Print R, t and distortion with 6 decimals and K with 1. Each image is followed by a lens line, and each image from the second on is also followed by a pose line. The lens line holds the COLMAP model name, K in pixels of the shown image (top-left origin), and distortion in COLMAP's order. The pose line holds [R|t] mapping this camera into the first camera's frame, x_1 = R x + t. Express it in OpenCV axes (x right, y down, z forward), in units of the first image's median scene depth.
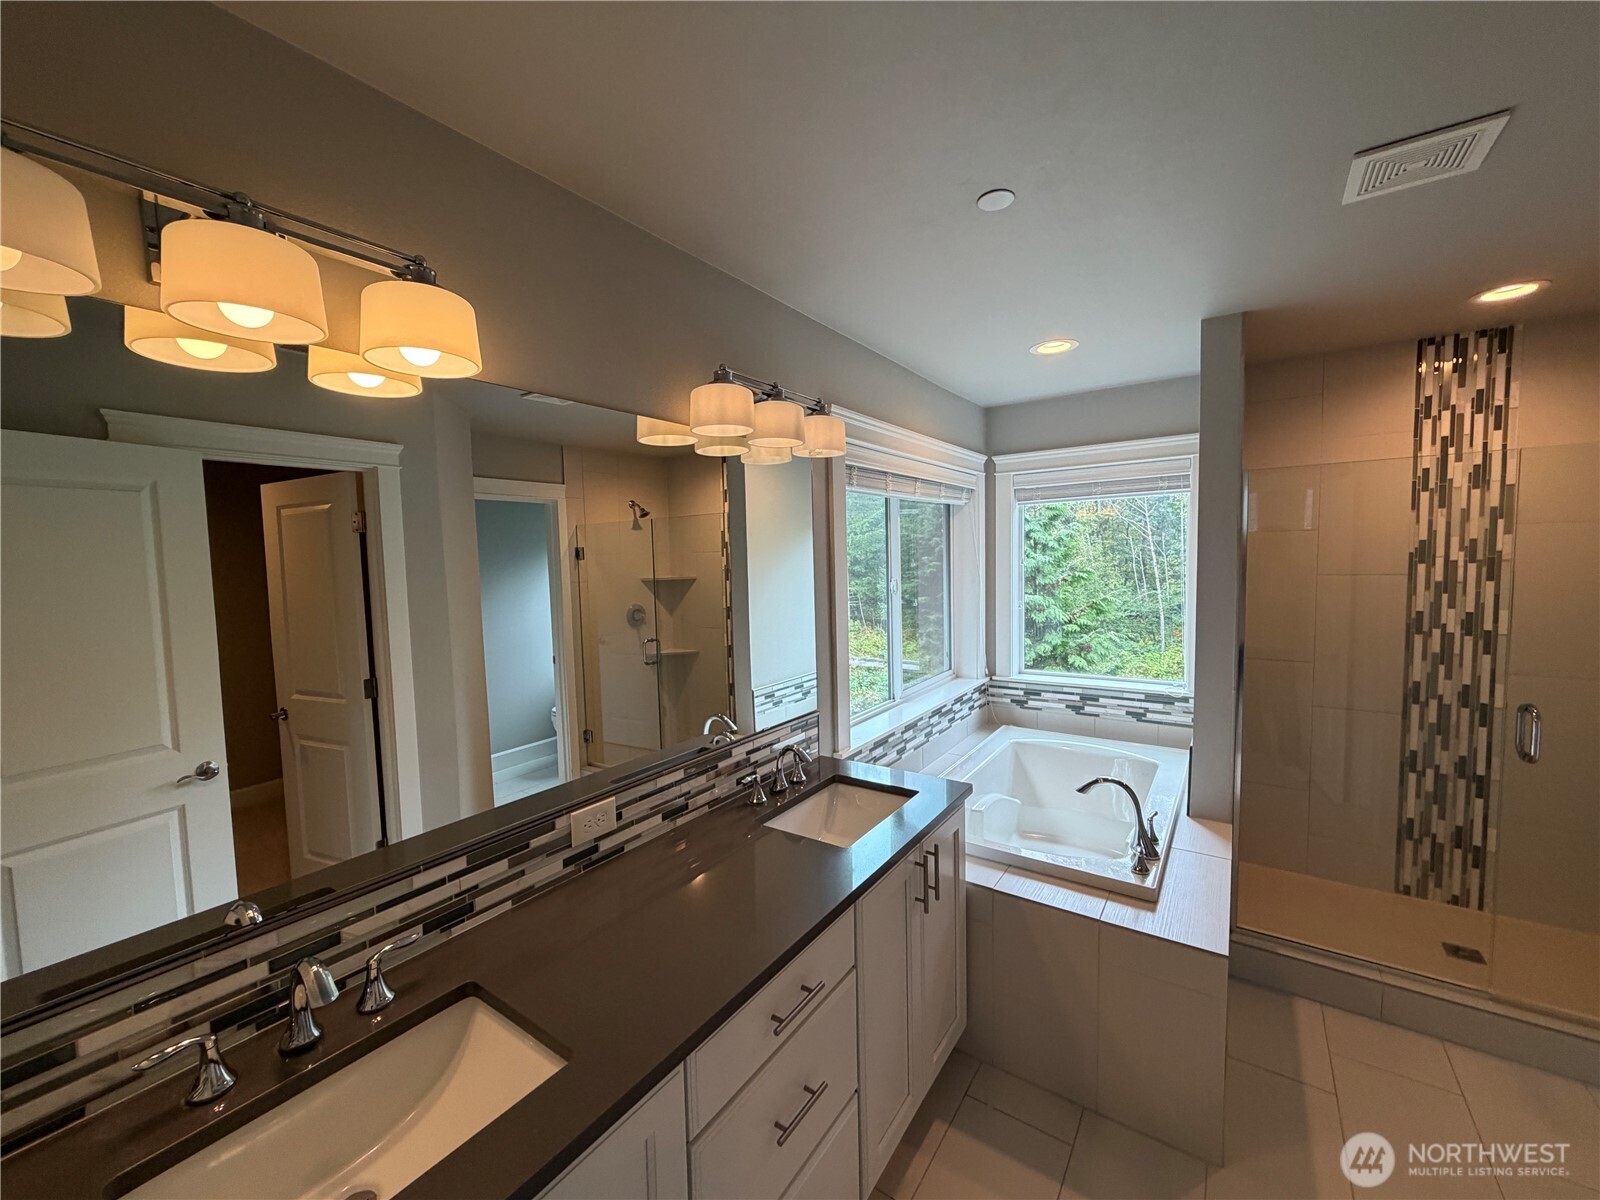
lens RADIAL K [[637.0, 0, 800.2], [0, 637.0, 597.2], [0, 0, 1]] dist [-0.002187, -0.000259]
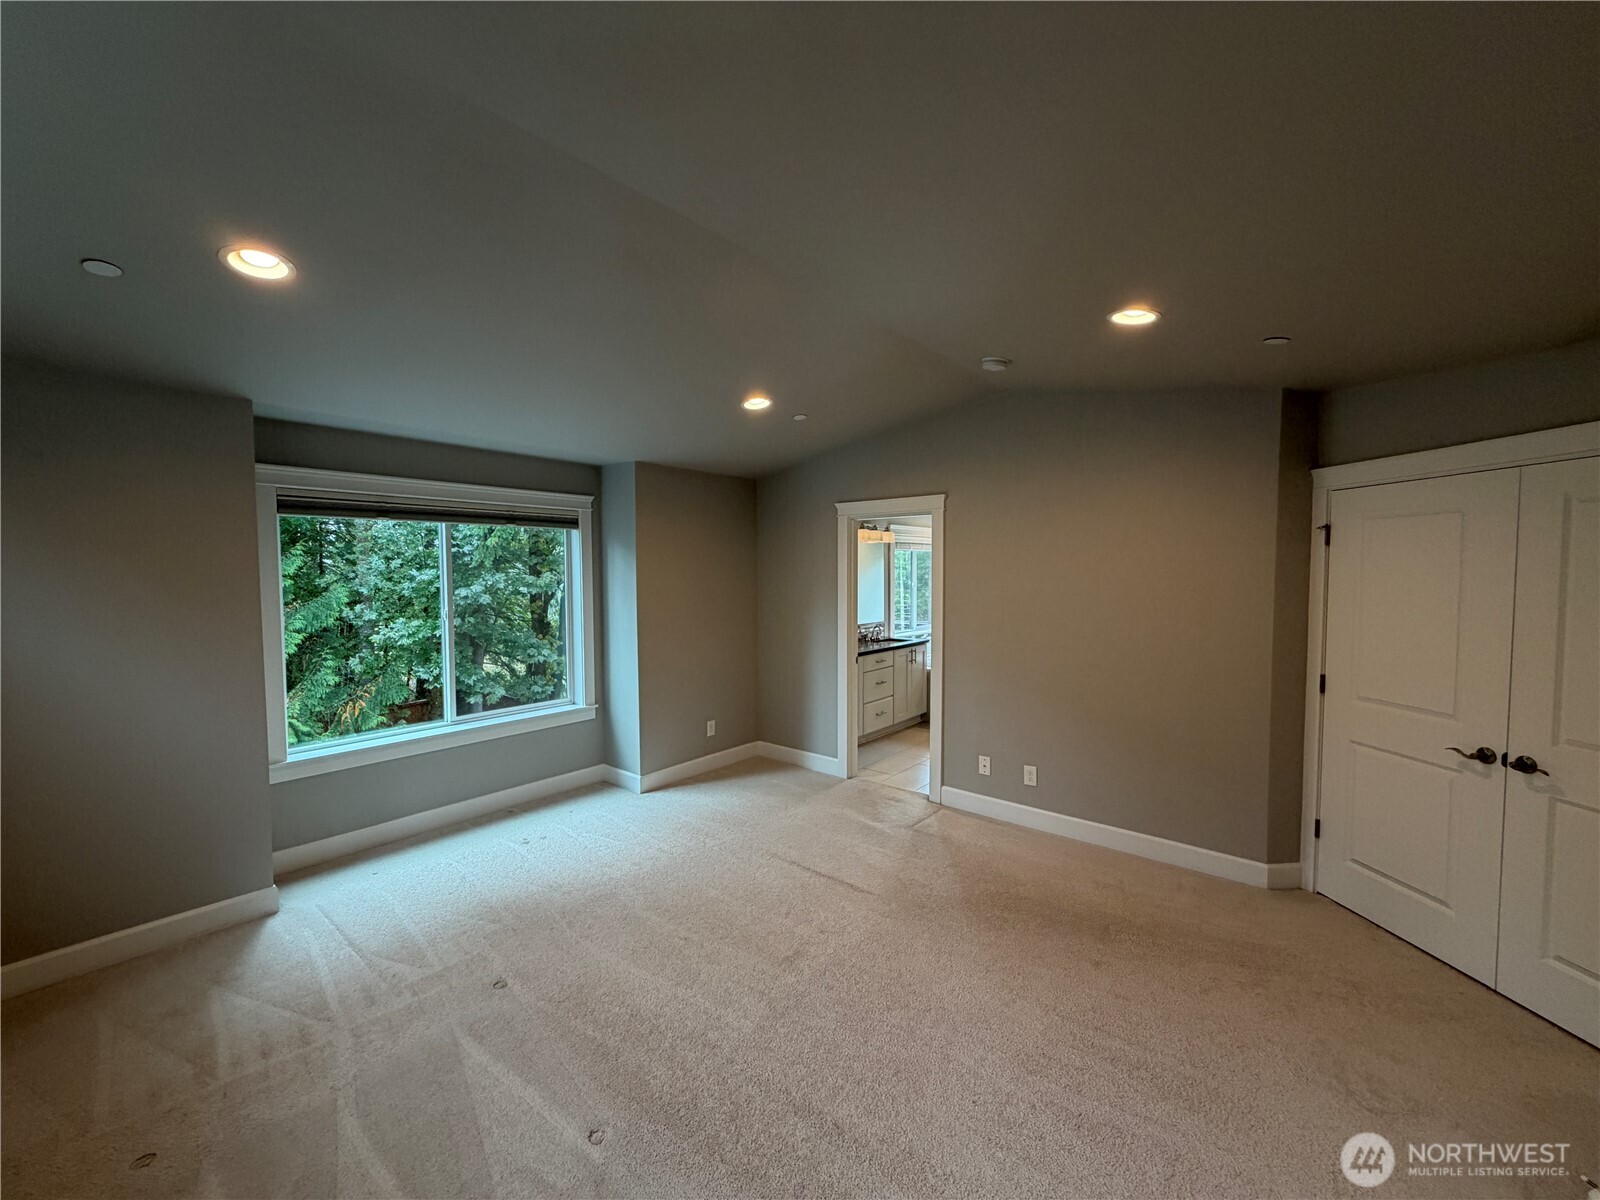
lens RADIAL K [[637.0, 0, 798.9], [0, 637.0, 601.9], [0, 0, 1]] dist [-0.002187, -0.000259]
pose [[0.996487, 0.030738, -0.077908, -0.152123], [-0.032508, 0.999239, -0.021554, 0.160885], [0.077186, 0.024011, 0.996728, -2.223764]]
